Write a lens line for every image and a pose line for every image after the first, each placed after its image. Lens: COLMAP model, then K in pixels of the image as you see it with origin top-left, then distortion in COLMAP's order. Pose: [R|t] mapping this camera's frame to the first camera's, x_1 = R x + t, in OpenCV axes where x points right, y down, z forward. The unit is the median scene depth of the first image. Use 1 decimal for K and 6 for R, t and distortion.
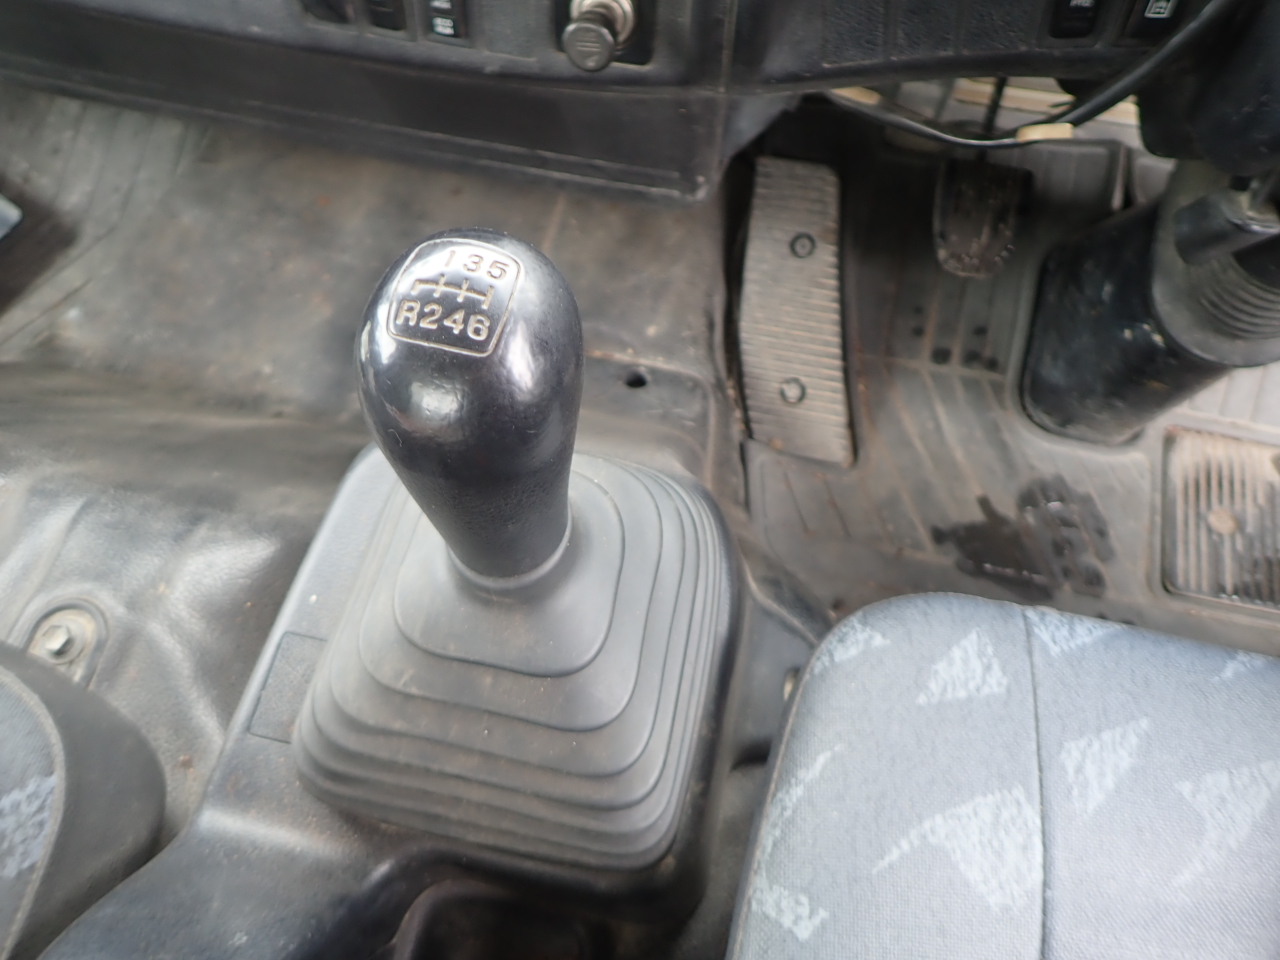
lens RADIAL K [[989.2, 0, 640.0], [0, 989.2, 480.0], [0, 0, 1]] dist [0.040139, -0.002915]
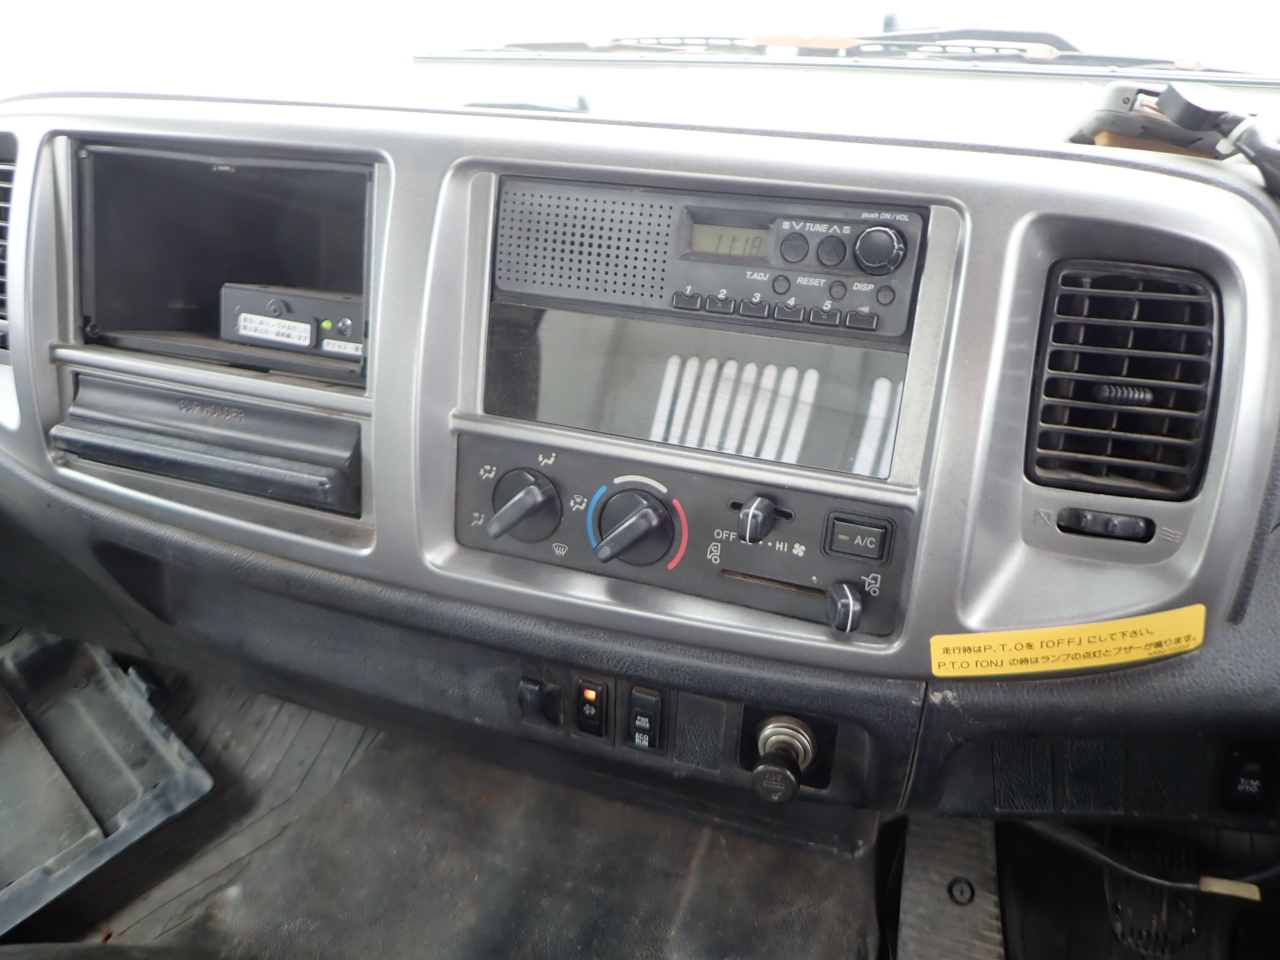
lens RADIAL K [[989.2, 0, 640.0], [0, 989.2, 480.0], [0, 0, 1]] dist [0.040139, -0.002915]
pose [[0.990914, 0.035103, -0.129838, -0.033185], [-0.093474, 0.873845, -0.477135, -0.092751], [0.096710, 0.484936, 0.869186, -0.066838]]
